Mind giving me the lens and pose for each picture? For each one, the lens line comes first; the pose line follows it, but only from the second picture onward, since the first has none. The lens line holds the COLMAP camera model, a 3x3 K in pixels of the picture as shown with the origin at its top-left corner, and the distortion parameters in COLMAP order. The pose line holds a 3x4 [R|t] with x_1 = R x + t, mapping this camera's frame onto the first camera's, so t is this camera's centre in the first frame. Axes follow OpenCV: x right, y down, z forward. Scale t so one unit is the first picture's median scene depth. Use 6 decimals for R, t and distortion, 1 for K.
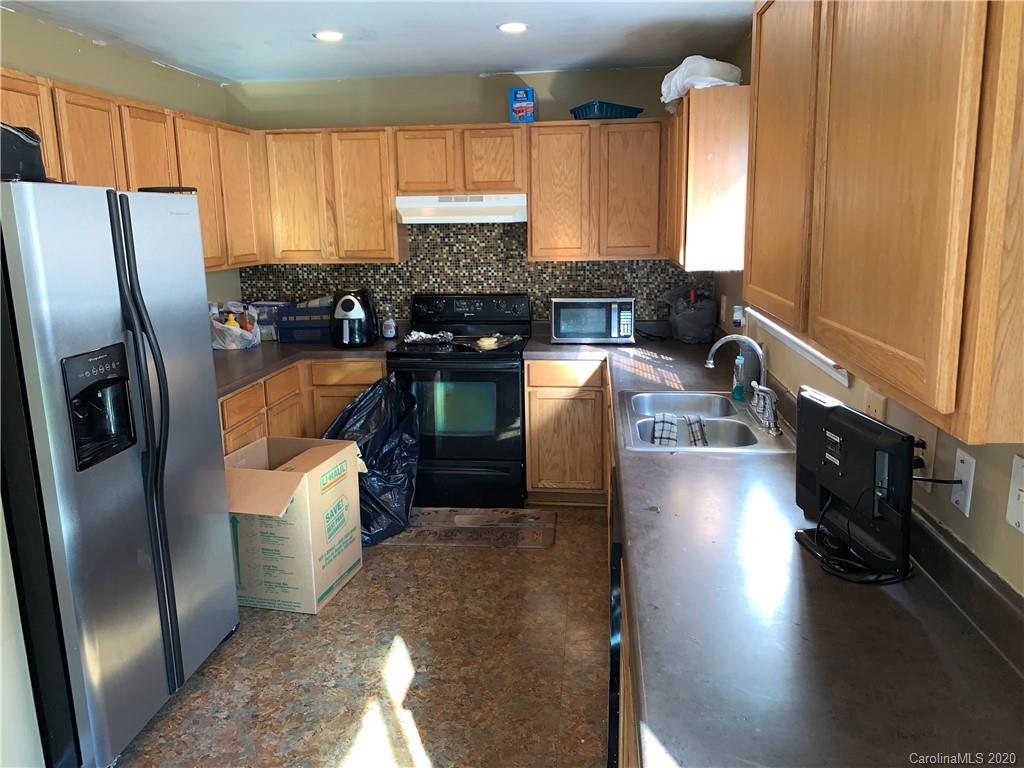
lens RADIAL K [[778.2, 0, 519.1], [0, 778.2, 375.1], [0, 0, 1]] dist [0.054358, -0.079065]
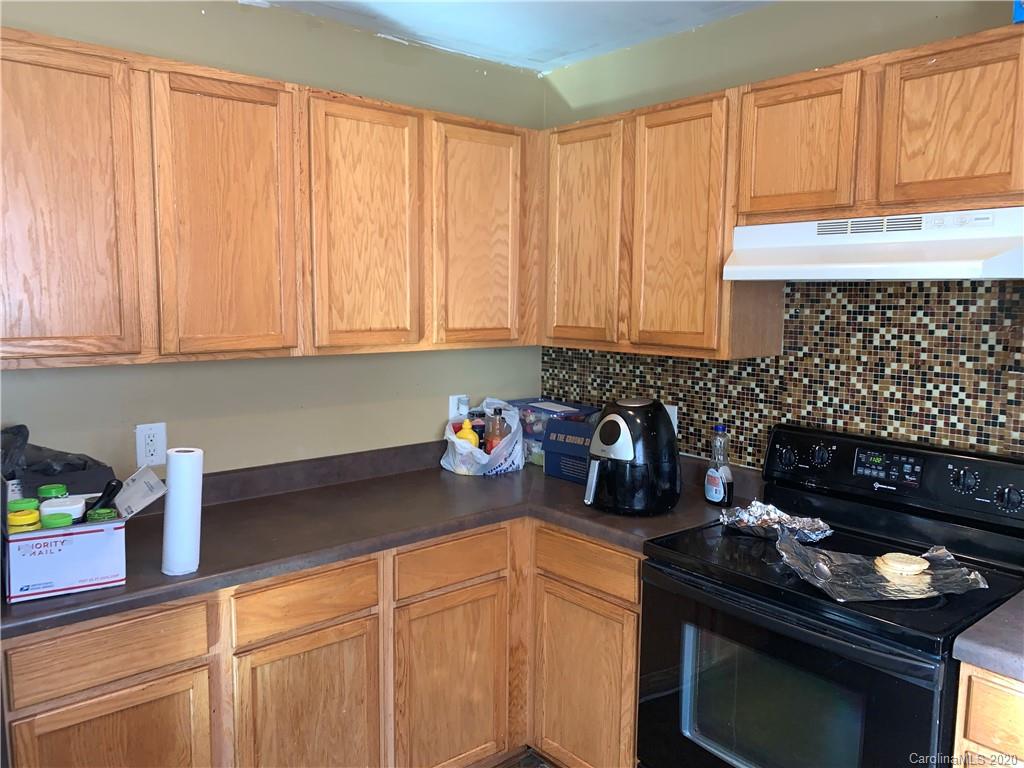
lens RADIAL K [[778.2, 0, 516.8], [0, 778.2, 375.1], [0, 0, 1]] dist [0.054358, -0.079065]
pose [[0.725627, 0.093845, -0.681659, 0.088997], [-0.155629, 0.987368, -0.029734, -0.103009], [0.670258, 0.127662, 0.731065, 0.572043]]
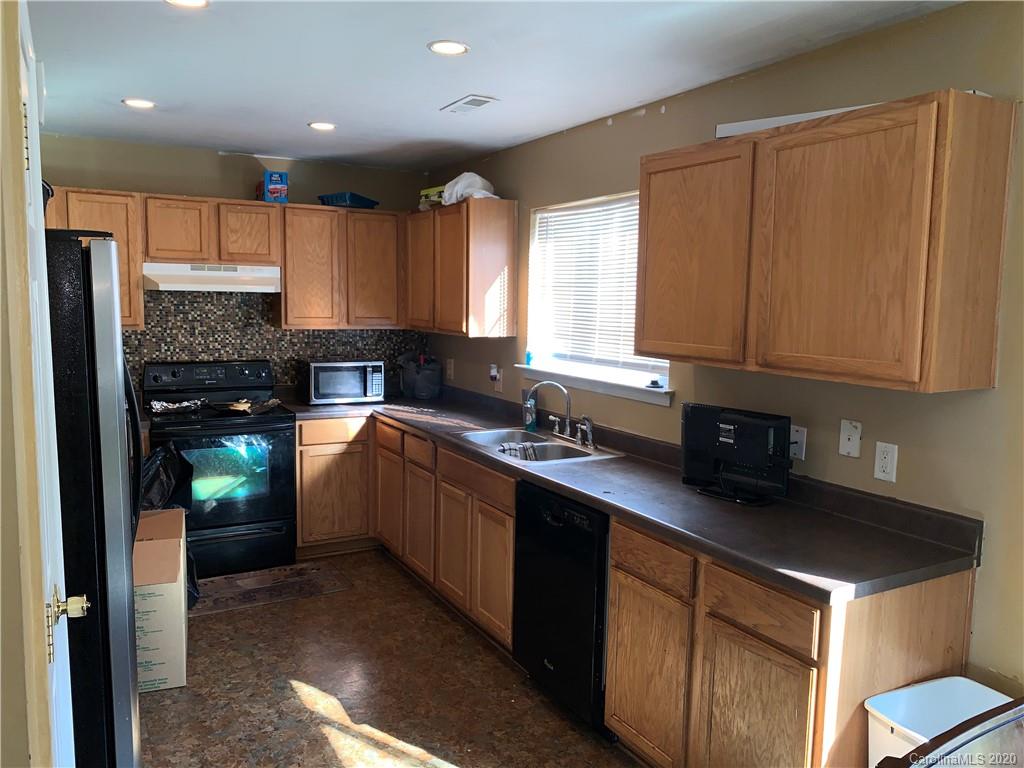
lens RADIAL K [[778.2, 0, 518.1], [0, 778.2, 377.3], [0, 0, 1]] dist [0.054358, -0.079065]
pose [[0.816916, -0.027725, 0.576090, -0.349302], [0.081843, 0.994309, -0.068204, 0.018882], [-0.570920, 0.102866, 0.814536, -0.049057]]
